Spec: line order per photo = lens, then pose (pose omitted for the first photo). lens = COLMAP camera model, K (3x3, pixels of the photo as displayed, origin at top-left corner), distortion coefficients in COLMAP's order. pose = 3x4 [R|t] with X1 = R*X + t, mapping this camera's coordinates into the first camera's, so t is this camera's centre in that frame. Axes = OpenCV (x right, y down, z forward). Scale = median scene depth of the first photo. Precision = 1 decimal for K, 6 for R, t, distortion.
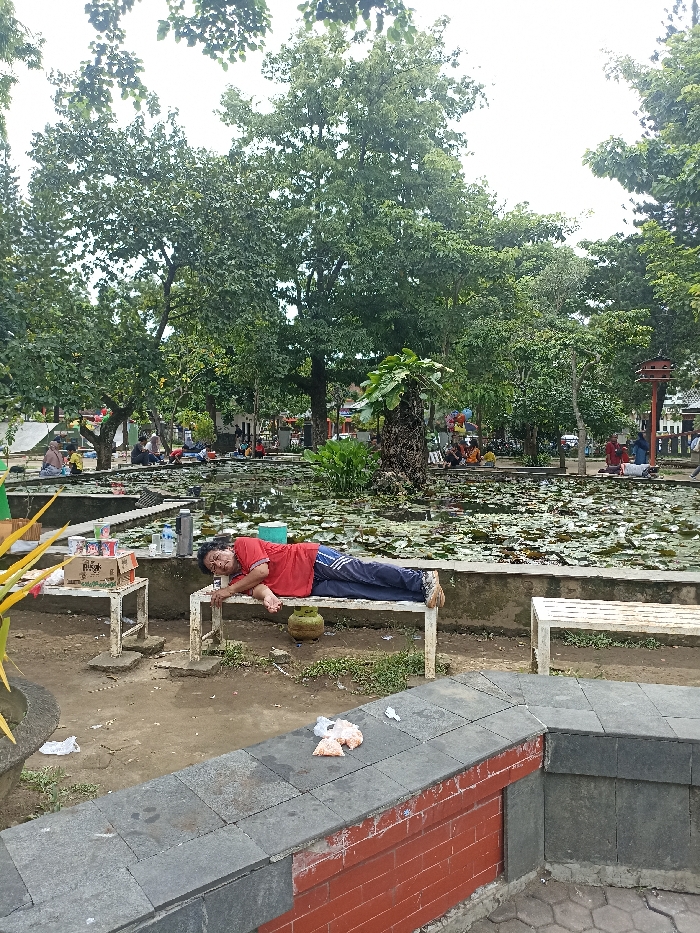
lens RADIAL K [[681.5, 0, 351.5], [0, 681.5, 469.7], [0, 0, 1]] dist [0.060931, -0.064842]
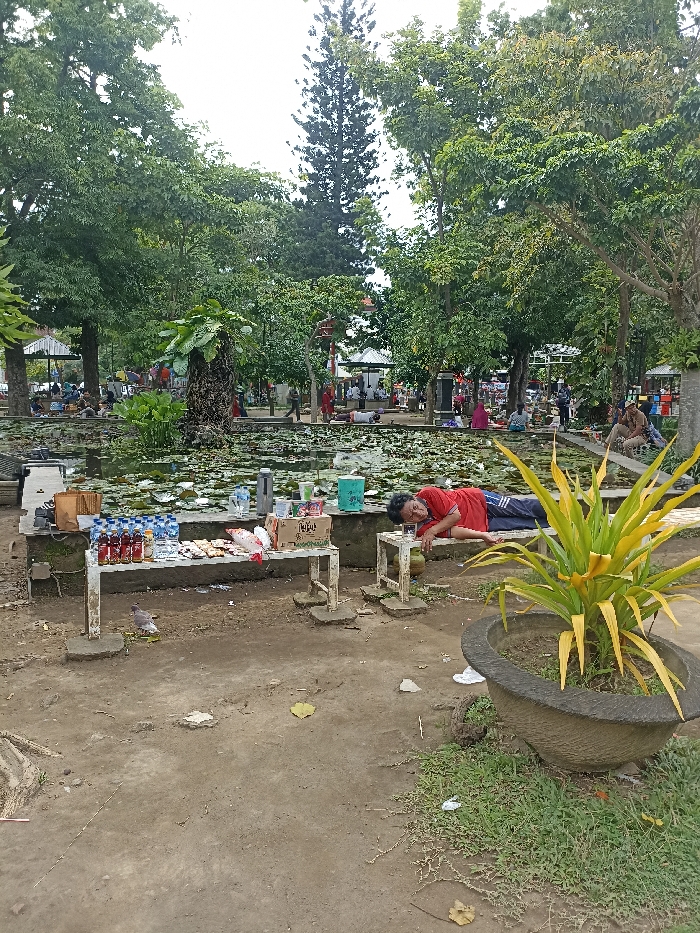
lens RADIAL K [[681.5, 0, 351.5], [0, 681.5, 469.7], [0, 0, 1]] dist [0.060931, -0.064842]
pose [[0.849058, -0.059478, 0.524941, -0.806990], [0.021548, 0.996714, 0.078079, -0.014886], [-0.527860, -0.054982, 0.847550, 0.138237]]
